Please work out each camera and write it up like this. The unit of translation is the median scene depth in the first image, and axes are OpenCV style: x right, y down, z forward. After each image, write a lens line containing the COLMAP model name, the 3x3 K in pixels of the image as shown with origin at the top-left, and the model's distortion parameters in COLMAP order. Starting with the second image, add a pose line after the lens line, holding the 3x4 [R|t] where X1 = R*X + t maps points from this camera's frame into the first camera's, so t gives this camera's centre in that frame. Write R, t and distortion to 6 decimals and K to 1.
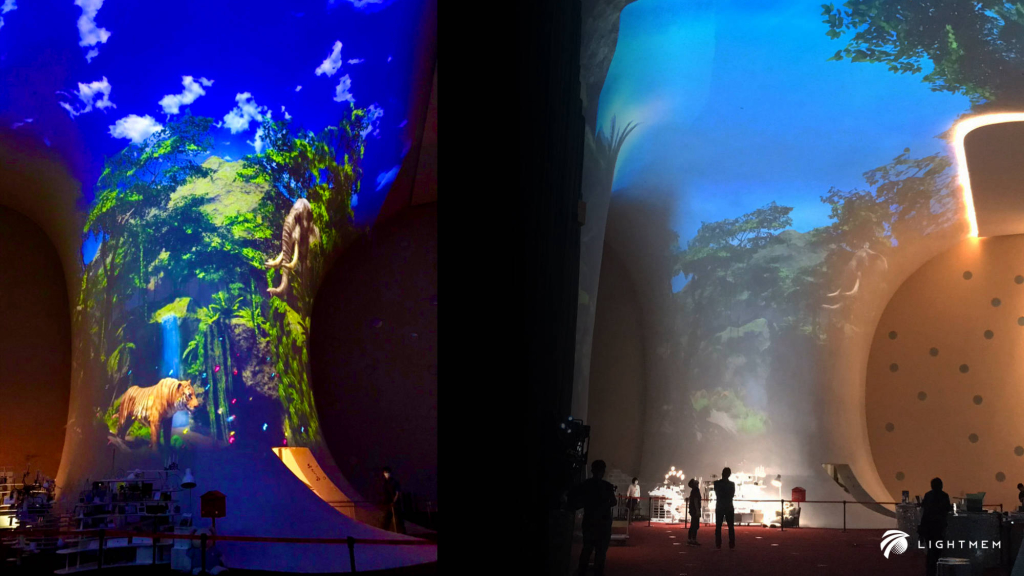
lens RADIAL K [[2326.6, 0, 512.0], [0, 2326.6, 288.0], [0, 0, 1]] dist [0.027190, -0.058047]
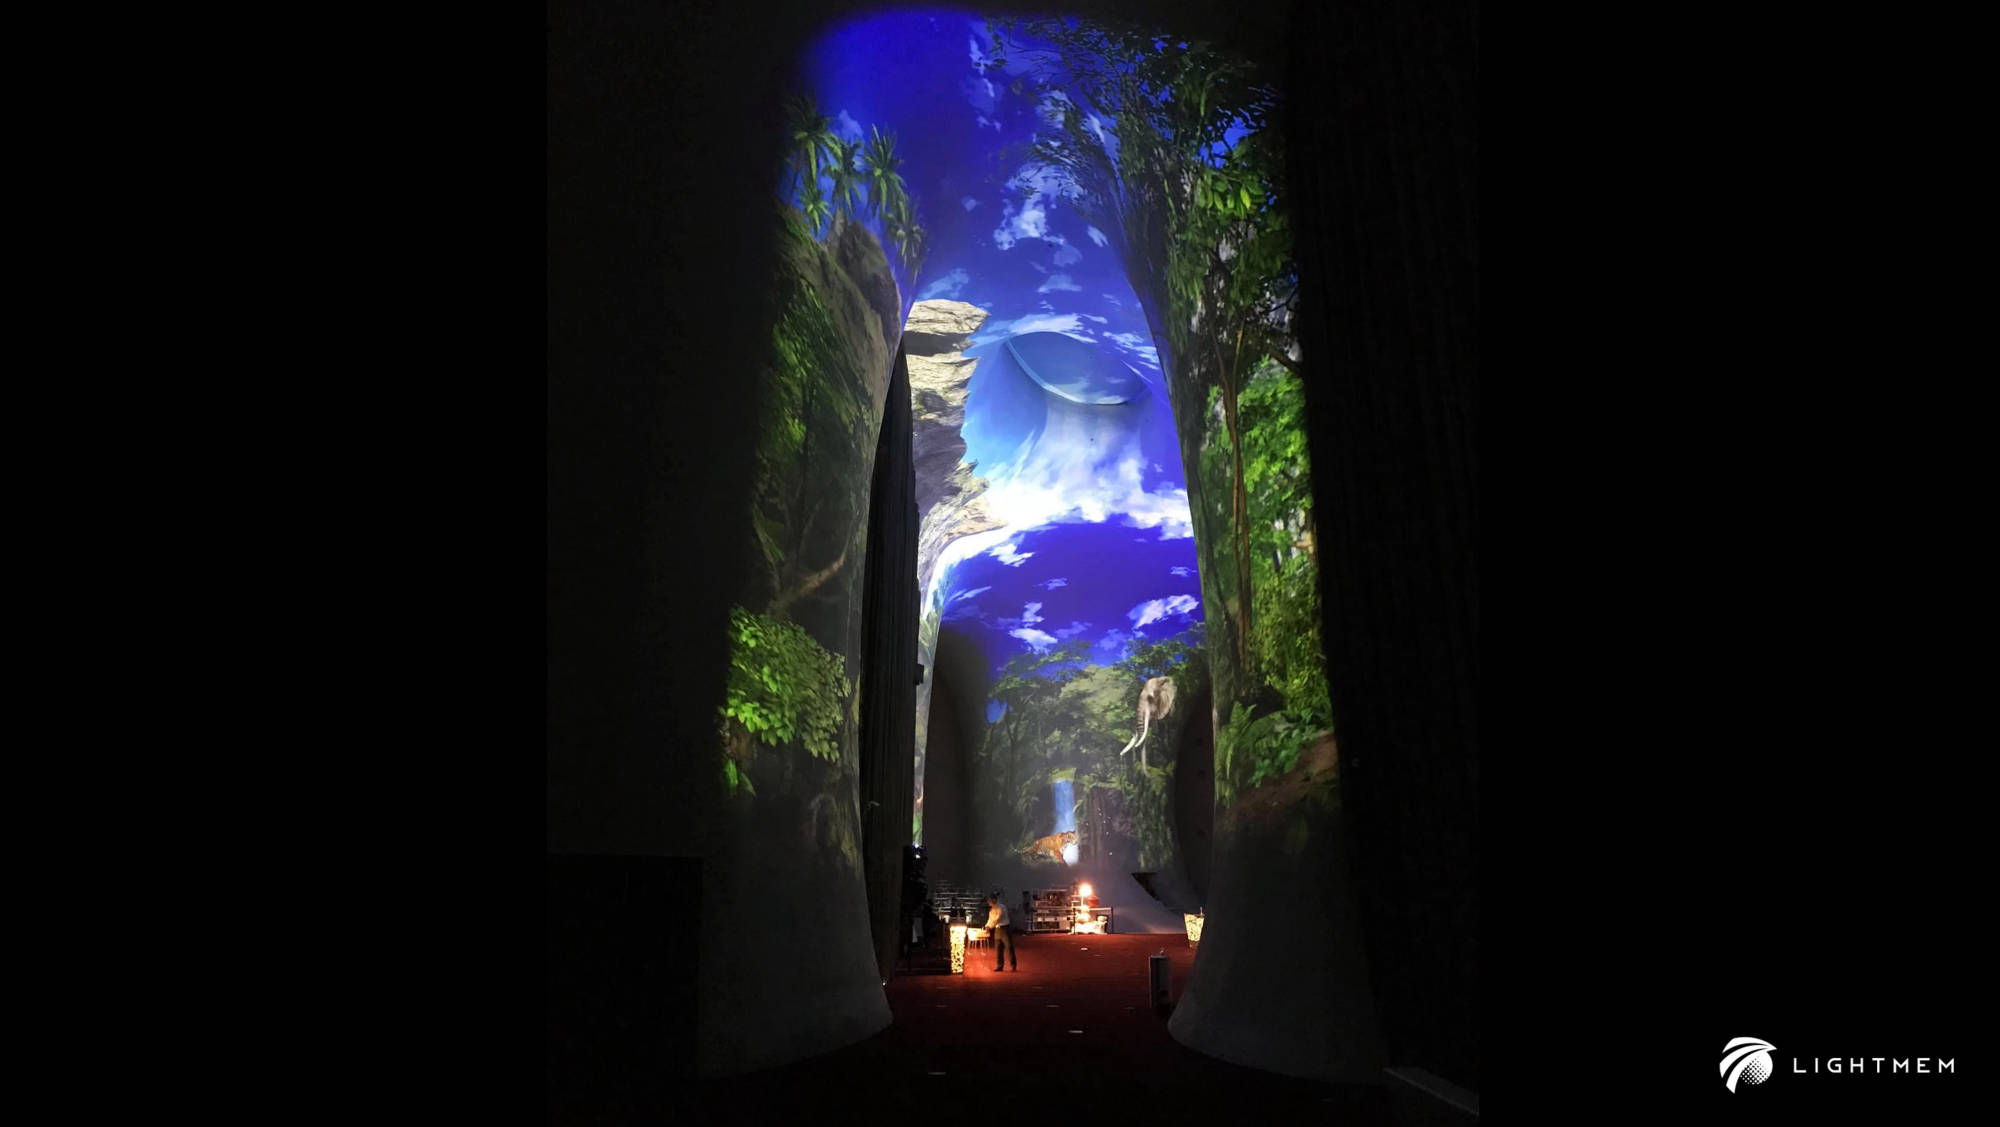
lens RADIAL K [[4544.2, 0, 1000.0], [0, 4544.2, 563.5], [0, 0, 1]] dist [0.027190, -0.058047]
pose [[0.989374, -0.004222, -0.145329, 0.210796], [0.004583, 0.999987, 0.002149, -0.121666], [0.145318, -0.002792, 0.989381, -1.684691]]
